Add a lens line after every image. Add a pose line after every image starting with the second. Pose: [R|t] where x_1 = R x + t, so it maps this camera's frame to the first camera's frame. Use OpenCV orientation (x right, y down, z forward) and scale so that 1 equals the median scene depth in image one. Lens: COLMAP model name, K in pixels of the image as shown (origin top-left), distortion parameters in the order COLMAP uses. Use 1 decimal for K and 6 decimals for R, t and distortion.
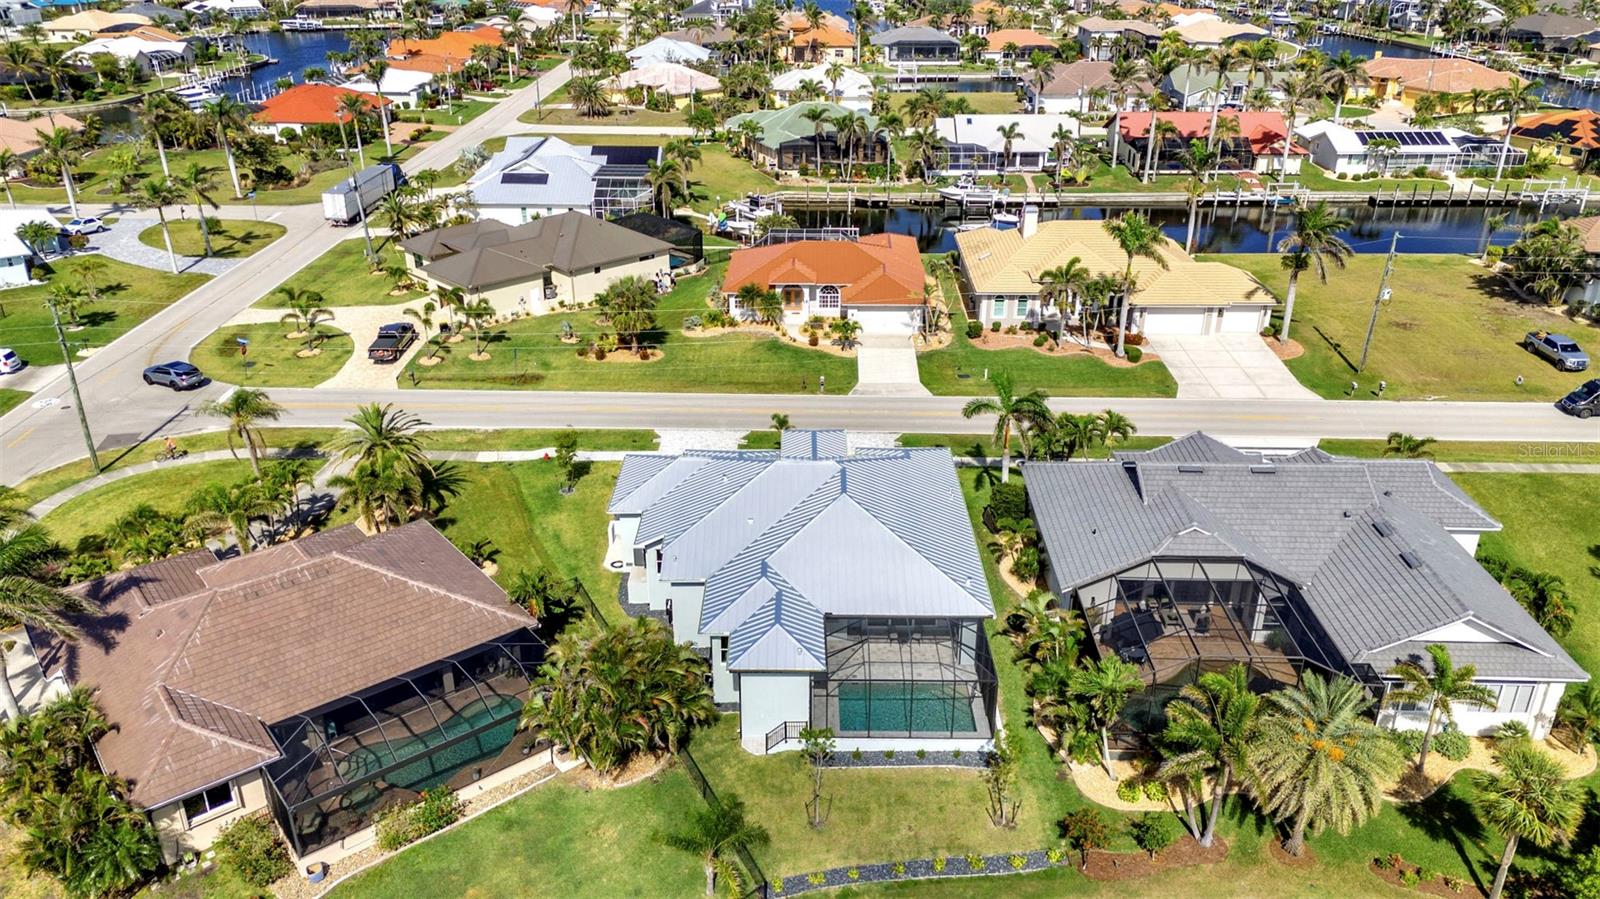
lens RADIAL K [[1169.6, 0, 800.3], [0, 1169.6, 449.7], [0, 0, 1]] dist [0.087048, -0.093788]
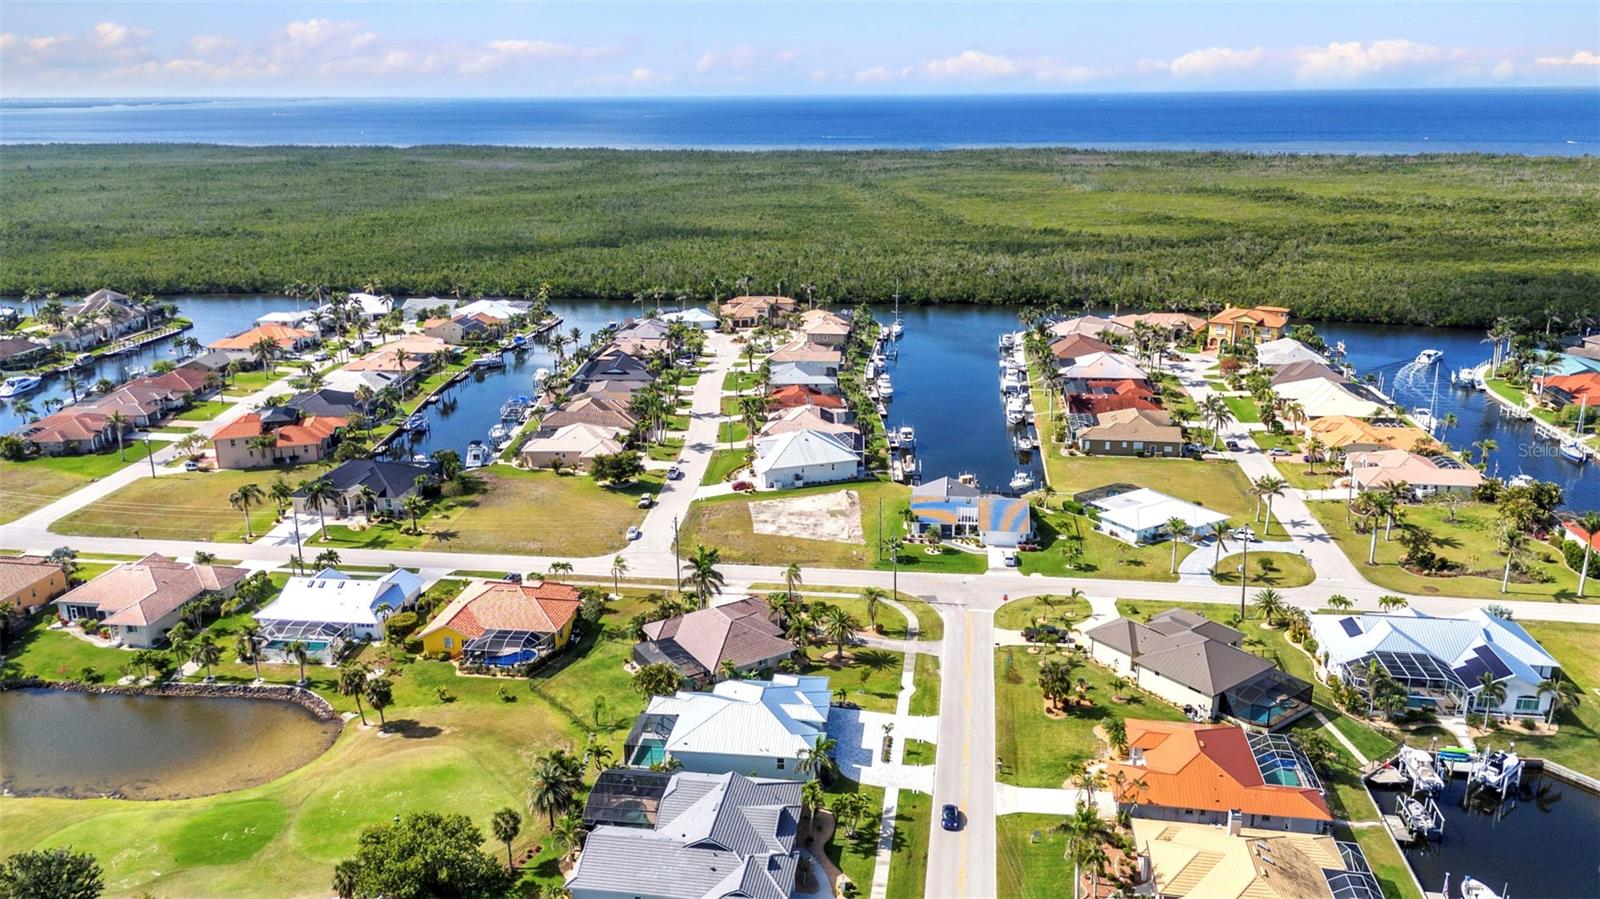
lens RADIAL K [[1169.6, 0, 800.3], [0, 1169.6, 449.7], [0, 0, 1]] dist [0.087048, -0.093788]
pose [[-0.126875, 0.289954, -0.948593, 1.172264], [-0.409637, 0.855646, 0.316333, -0.665879], [0.903382, 0.428714, 0.010216, 0.479508]]
